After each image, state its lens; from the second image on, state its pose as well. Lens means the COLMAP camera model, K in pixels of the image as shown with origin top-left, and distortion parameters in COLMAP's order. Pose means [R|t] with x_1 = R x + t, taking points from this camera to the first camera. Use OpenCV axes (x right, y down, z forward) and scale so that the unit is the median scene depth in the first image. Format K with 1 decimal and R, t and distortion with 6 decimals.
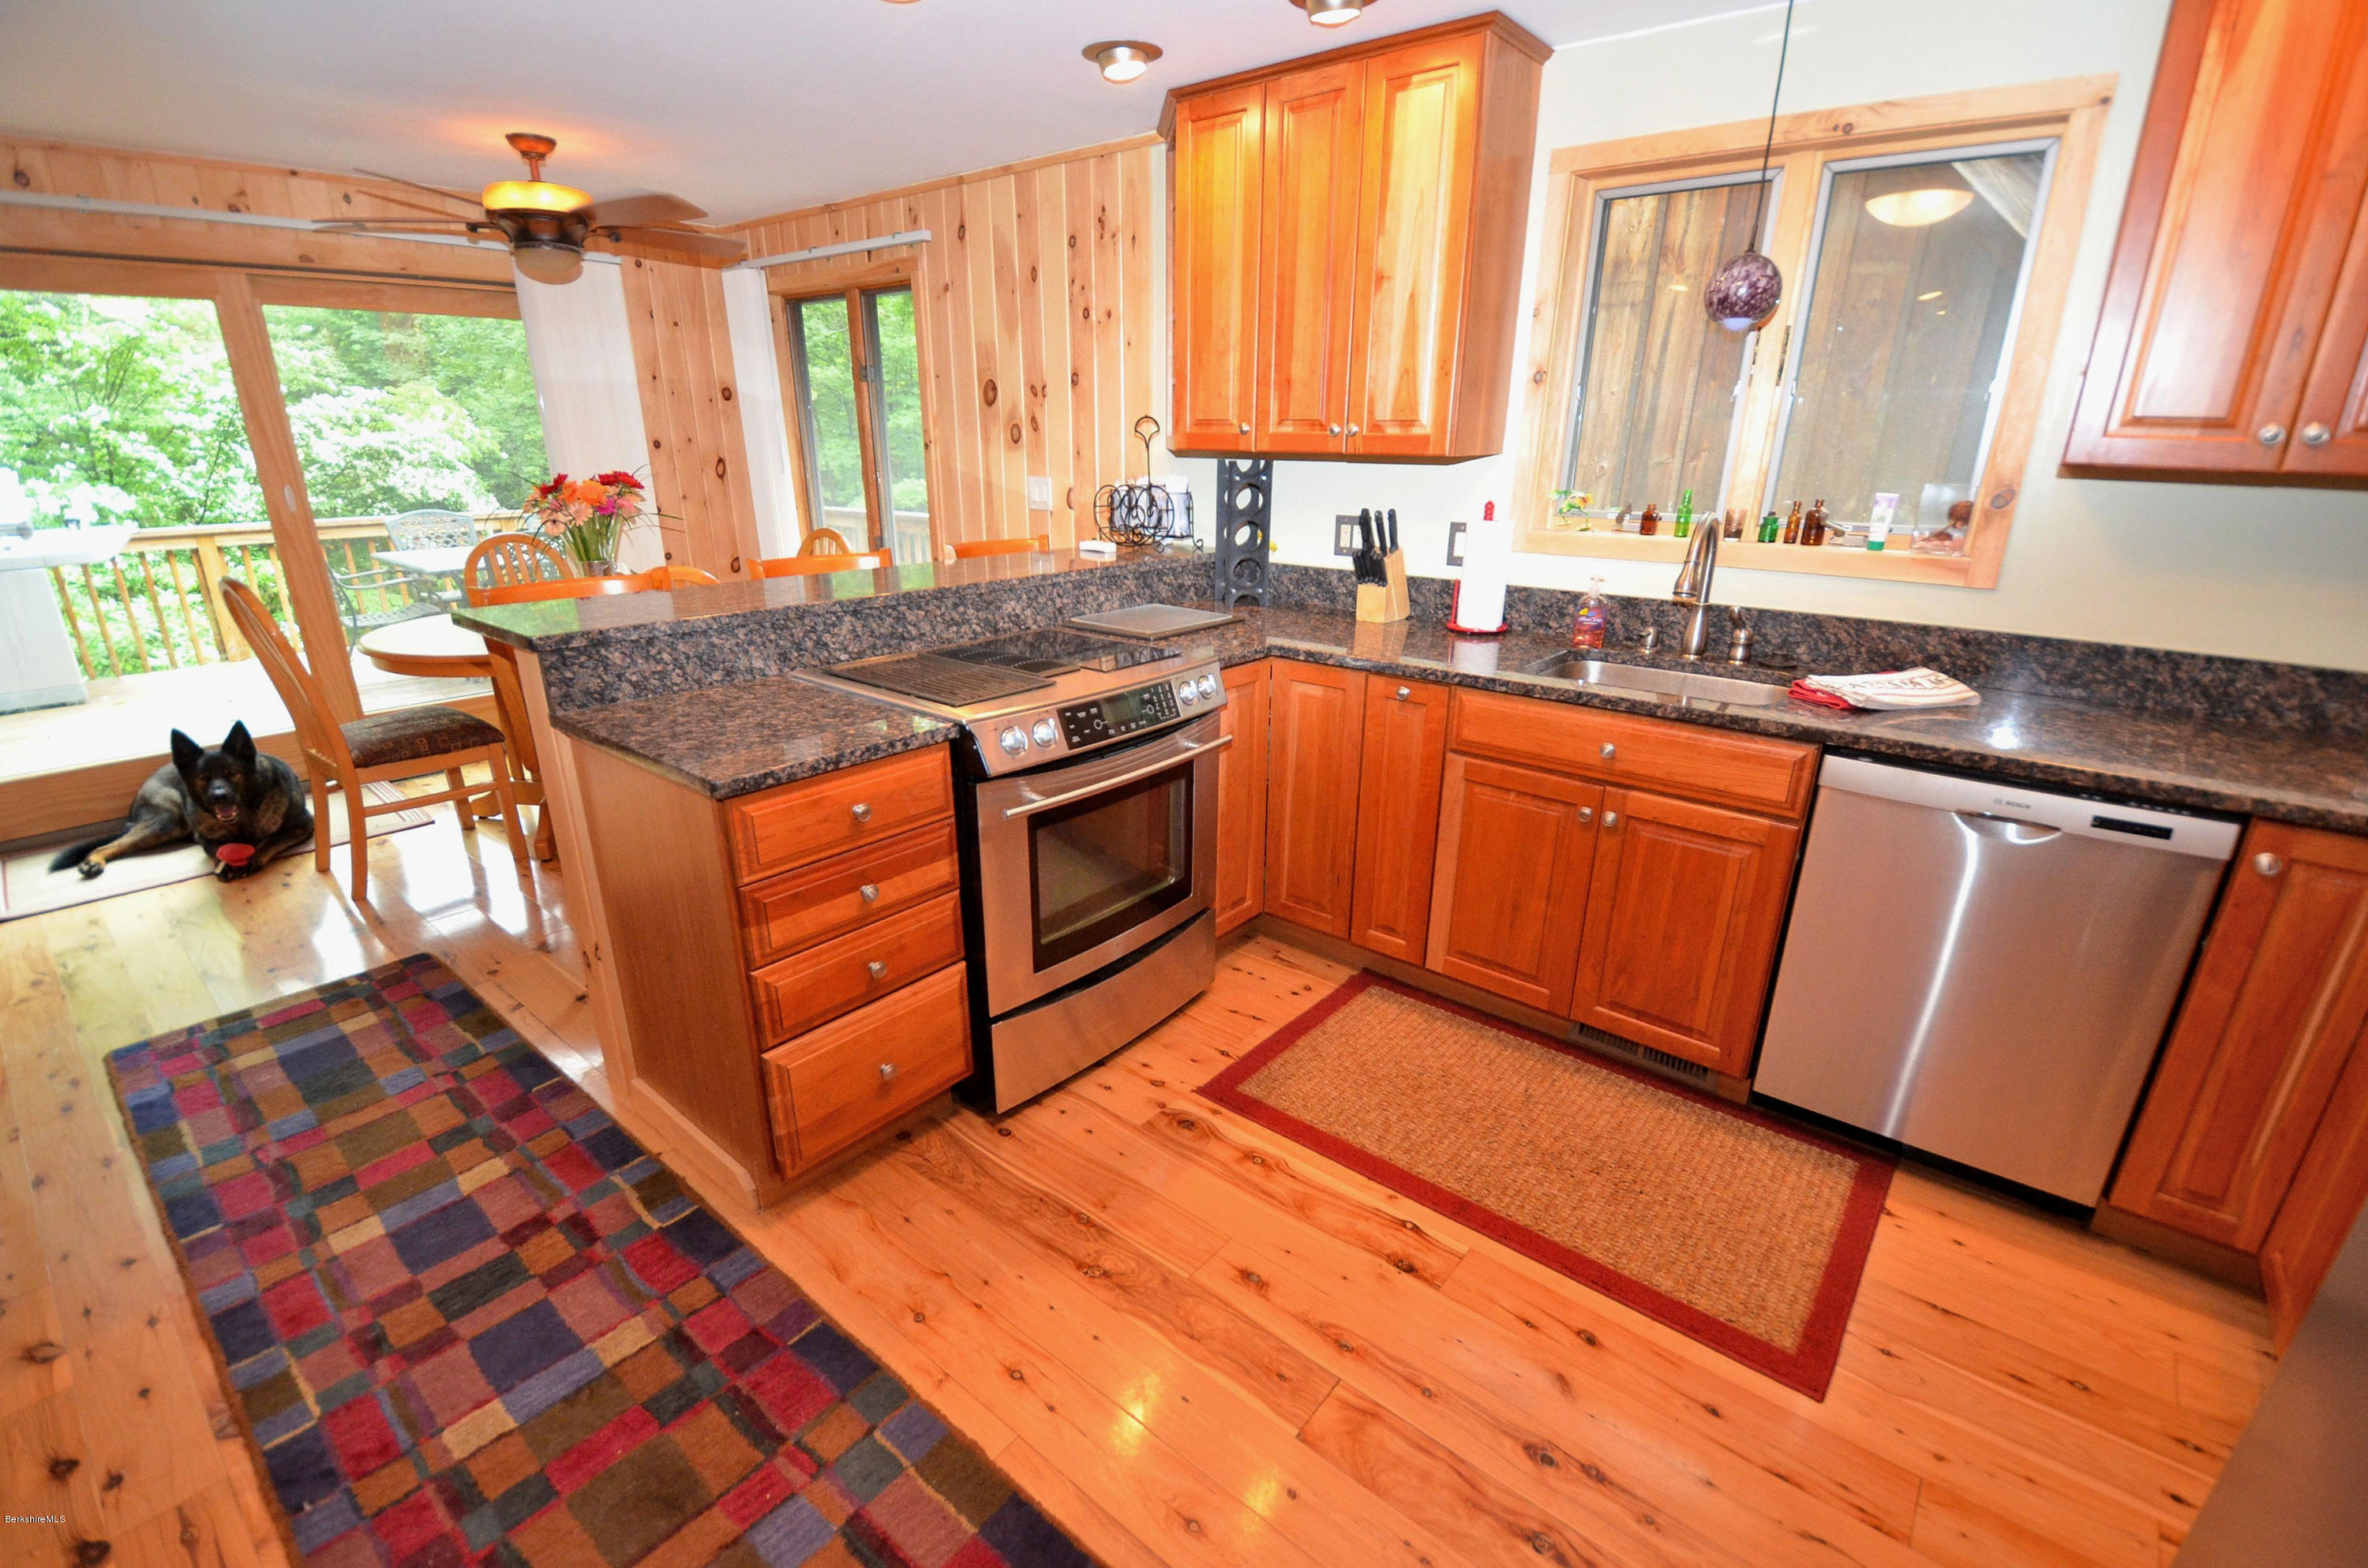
lens RADIAL K [[1033.6, 0, 1181.5], [0, 1033.6, 802.9], [0, 0, 1]] dist [0.015988, -0.020364]
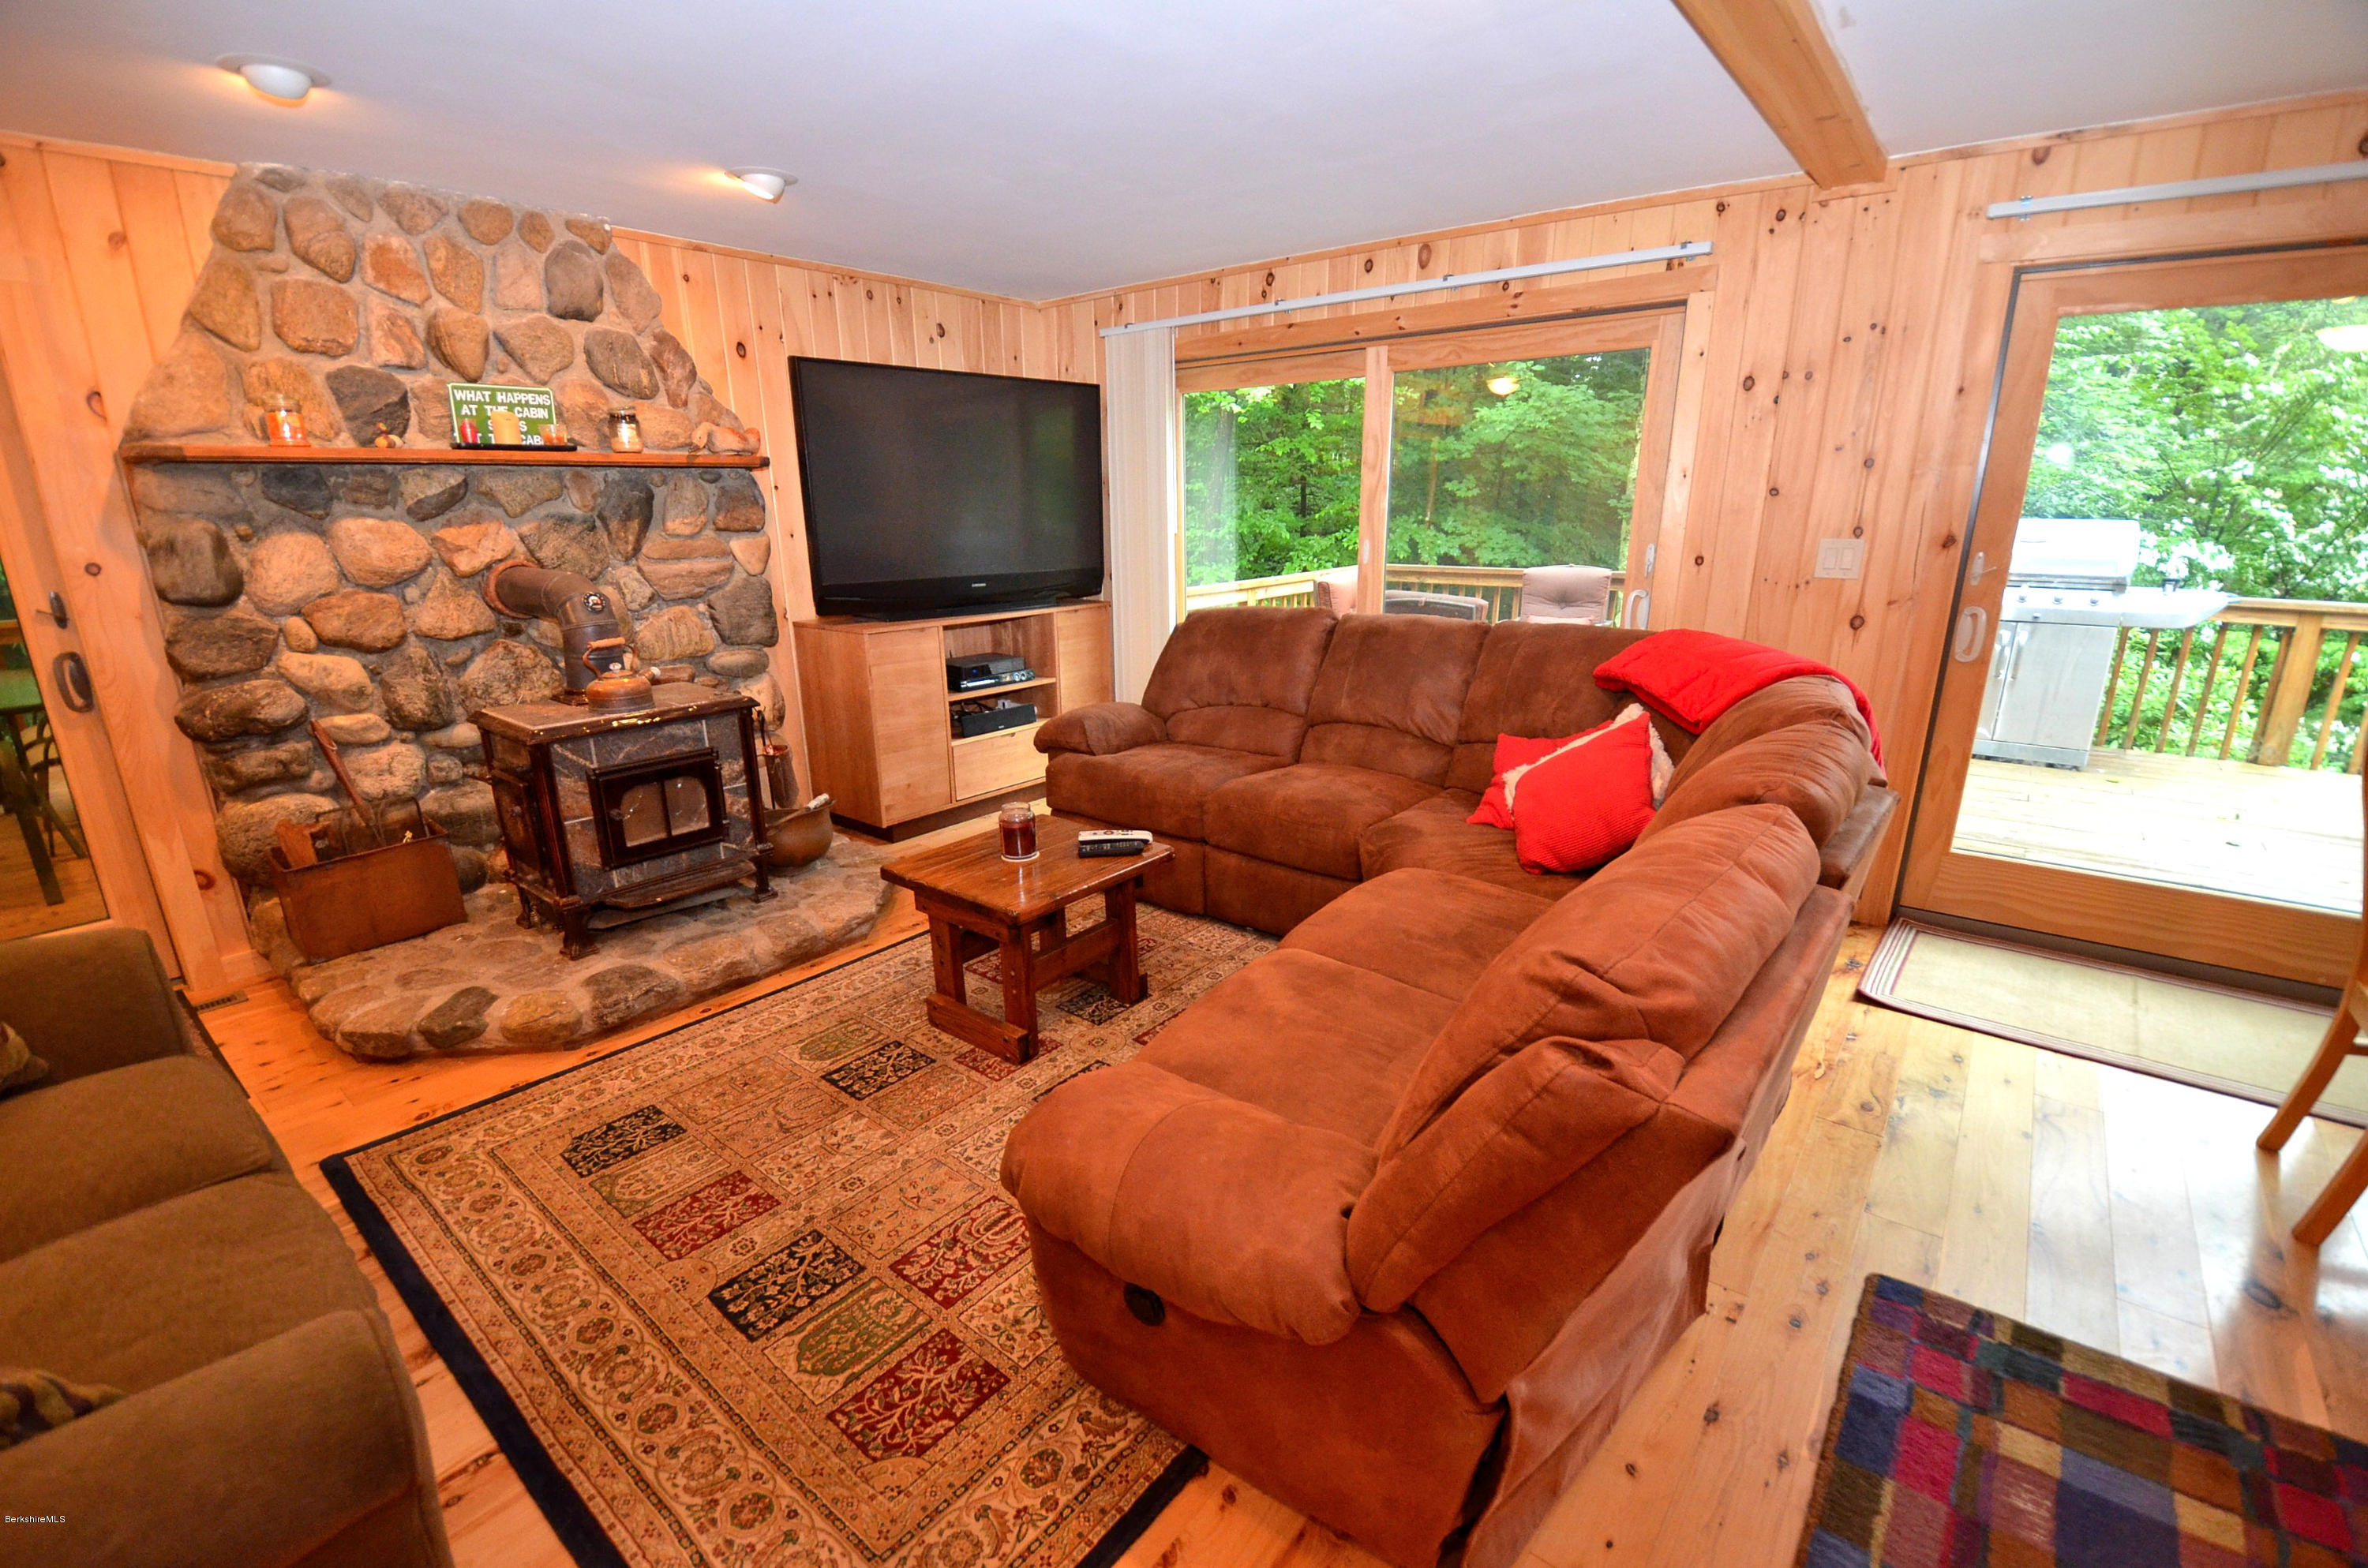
lens RADIAL K [[1030.4, 0, 1193.5], [0, 1030.4, 806.1], [0, 0, 1]] dist [0.013510, -0.021128]
pose [[0.023631, 0.278049, -0.960276, -0.417150], [-0.323993, 0.910832, 0.255760, -0.102996], [0.945764, 0.305079, 0.111609, 0.326053]]
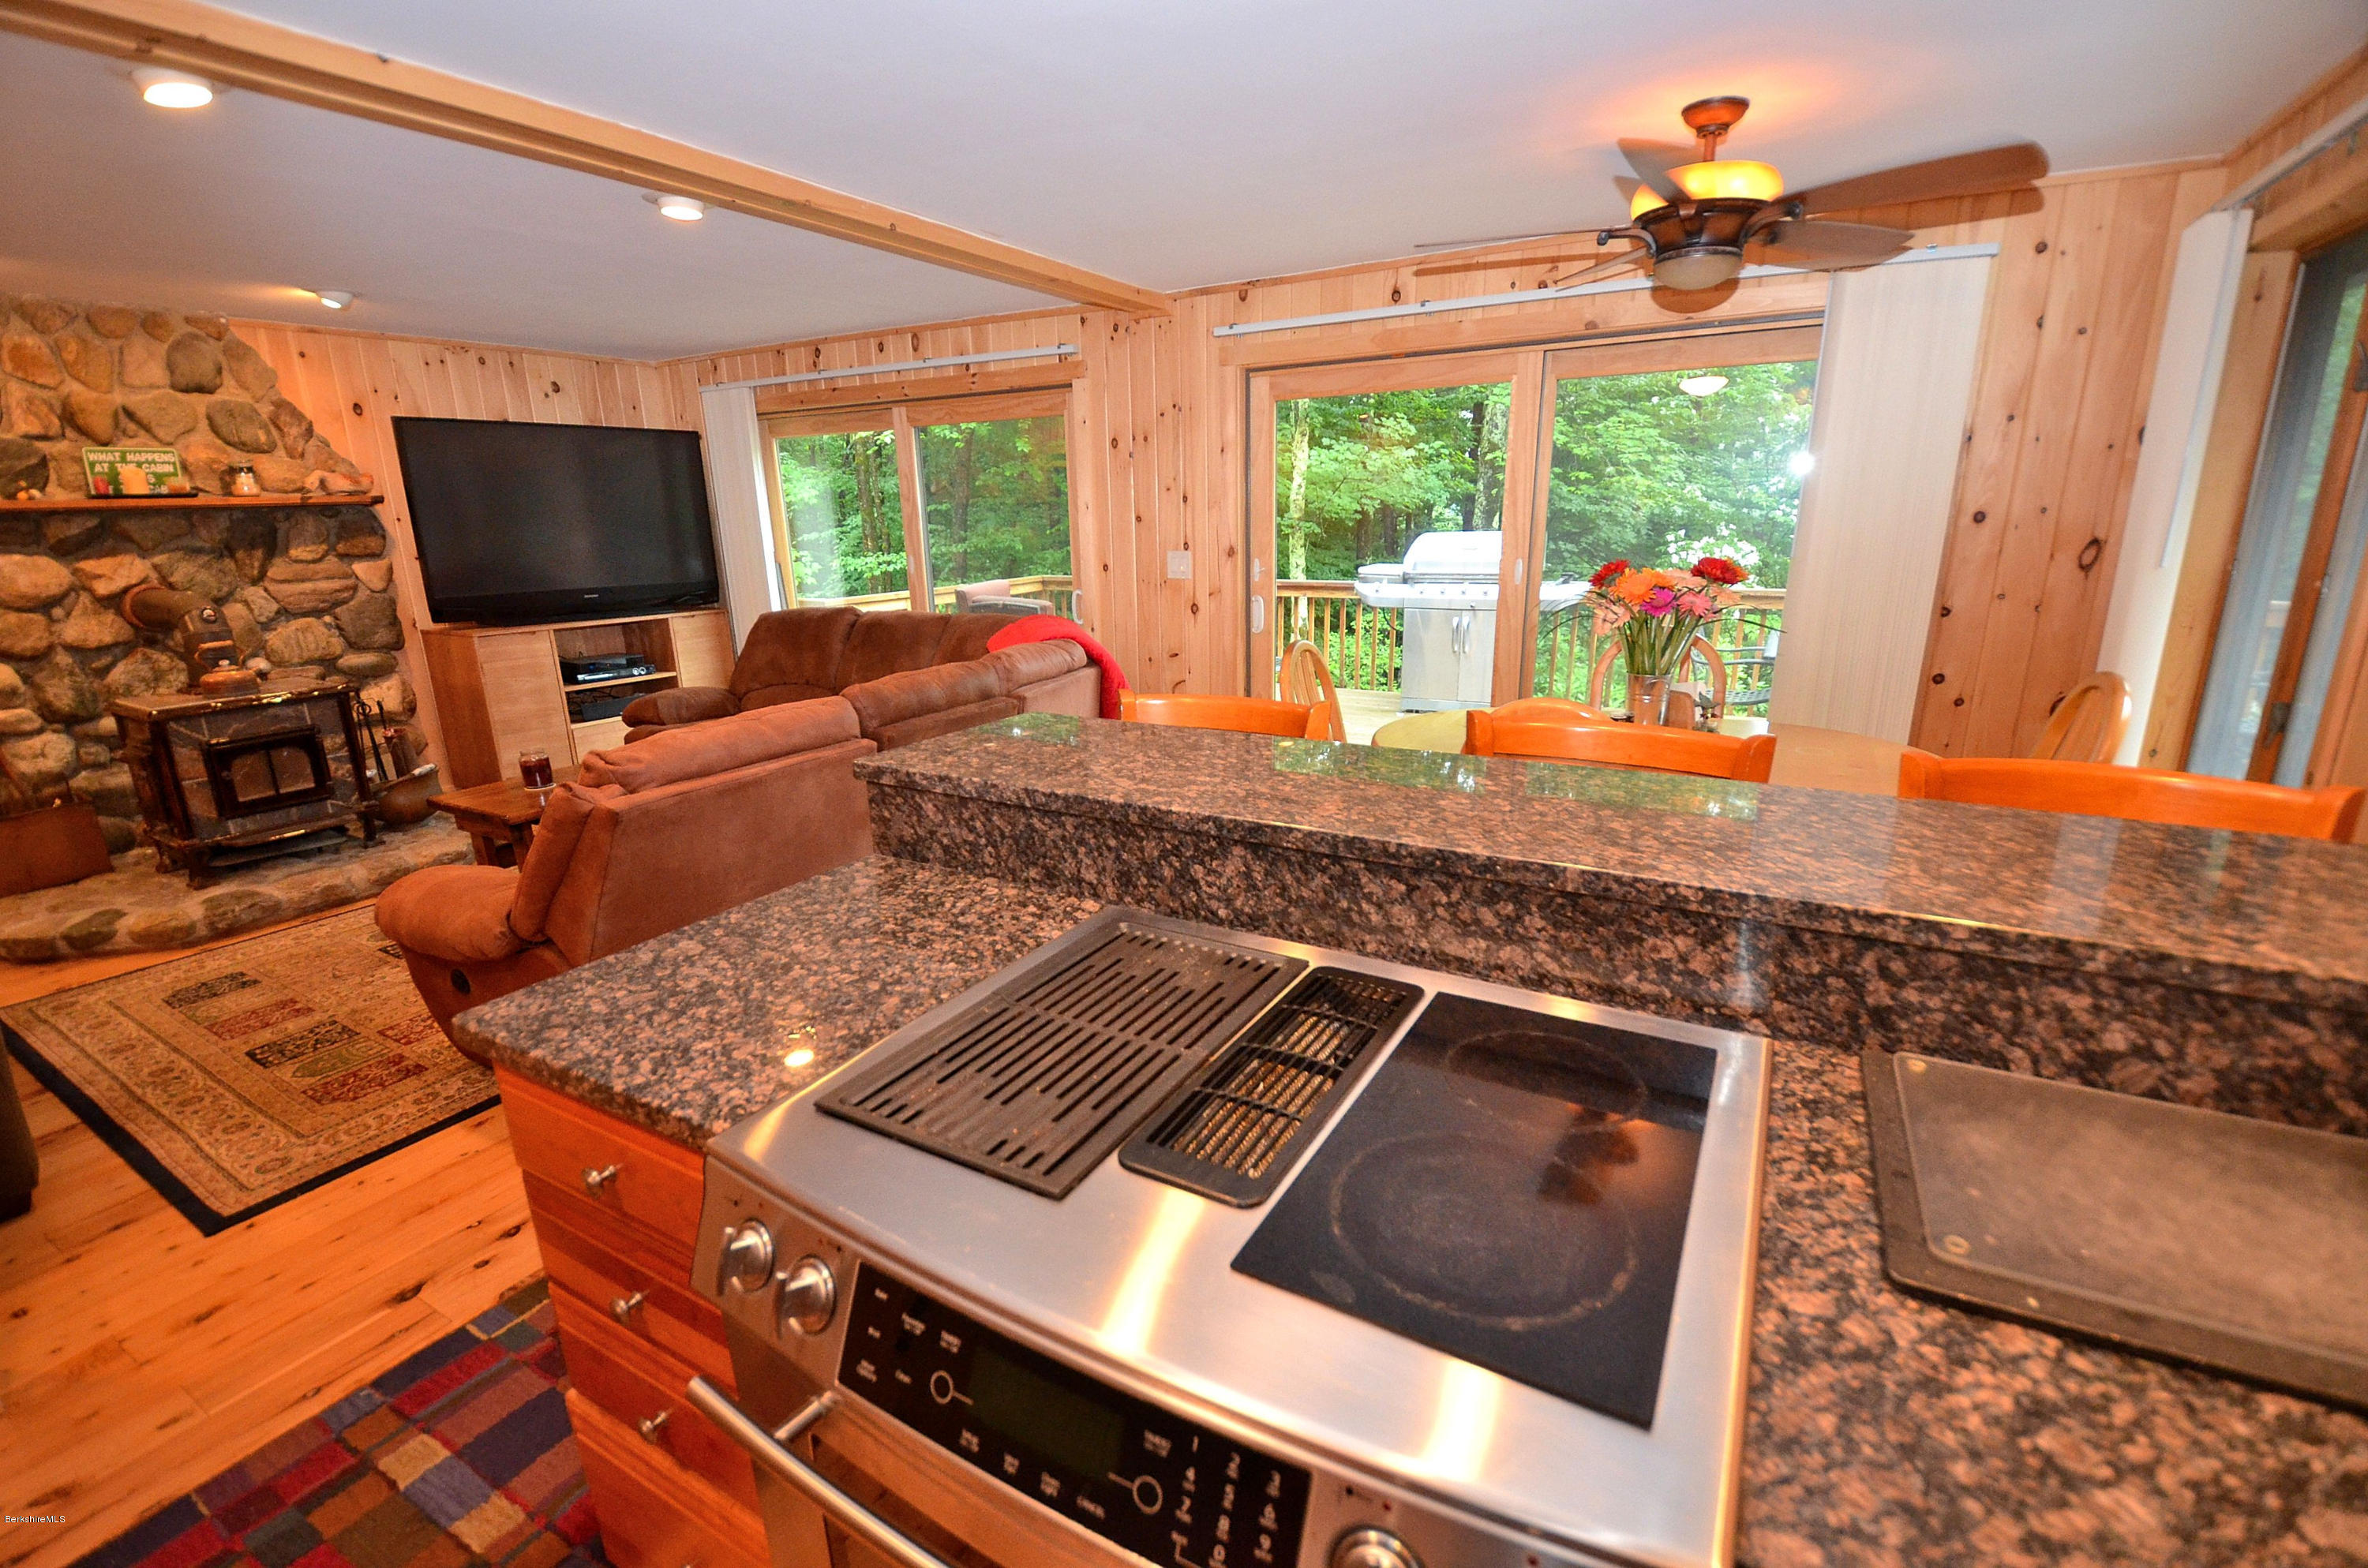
lens RADIAL K [[1033.6, 0, 1181.5], [0, 1033.6, 802.9], [0, 0, 1]] dist [0.015988, -0.020364]
pose [[0.169992, 0.258715, -0.950878, 0.170355], [-0.310348, 0.929876, 0.197519, -0.292854], [0.935300, 0.261527, 0.238364, 0.826128]]
